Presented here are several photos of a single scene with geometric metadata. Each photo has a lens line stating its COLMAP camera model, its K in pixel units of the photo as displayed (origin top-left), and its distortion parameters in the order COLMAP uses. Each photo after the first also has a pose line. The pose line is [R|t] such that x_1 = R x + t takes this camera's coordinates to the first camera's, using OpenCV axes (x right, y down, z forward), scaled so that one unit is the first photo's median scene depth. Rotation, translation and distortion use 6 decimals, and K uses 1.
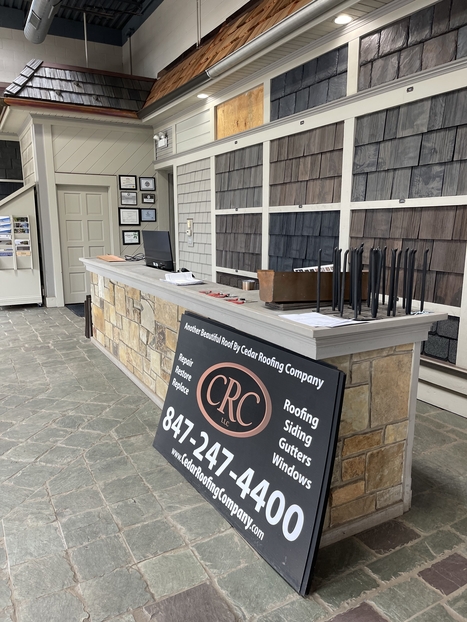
lens RADIAL K [[473.7, 0, 235.5], [0, 473.7, 313.2], [0, 0, 1]] dist [0.061113, -0.077276]
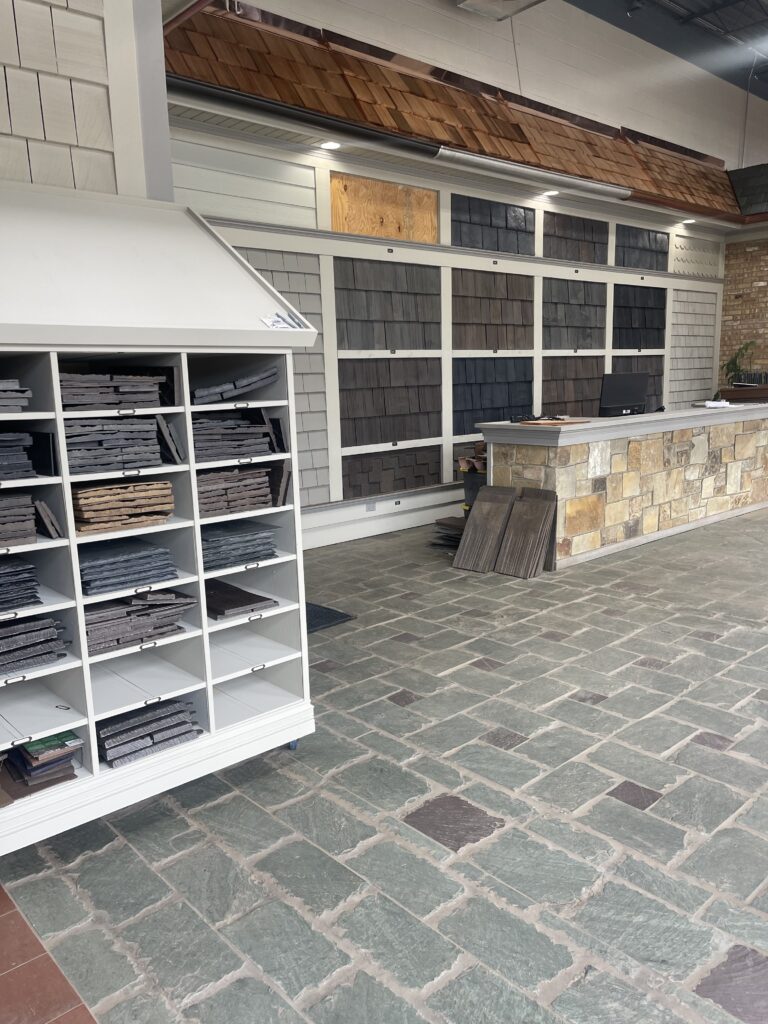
lens RADIAL K [[779.8, 0, 383.8], [0, 779.8, 517.7], [0, 0, 1]] dist [0.061113, -0.077276]
pose [[-0.230248, -0.166898, 0.958713, -1.406354], [0.210262, 0.953379, 0.216467, -0.306938], [-0.950145, 0.251422, -0.184421, 1.652306]]
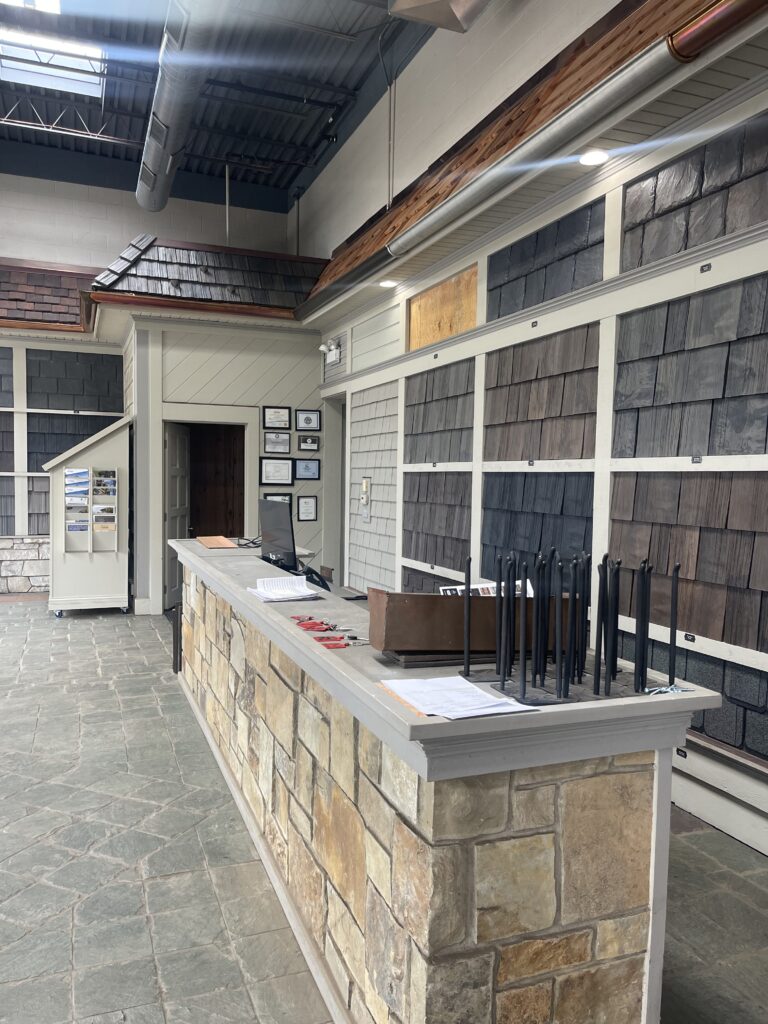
lens RADIAL K [[779.8, 0, 380.7], [0, 779.8, 520.2], [0, 0, 1]] dist [0.061113, -0.077276]
pose [[0.990422, 0.024230, -0.135930, 0.090749], [-0.042000, 0.990699, -0.129428, -0.026575], [0.131530, 0.133898, 0.982228, 0.056857]]
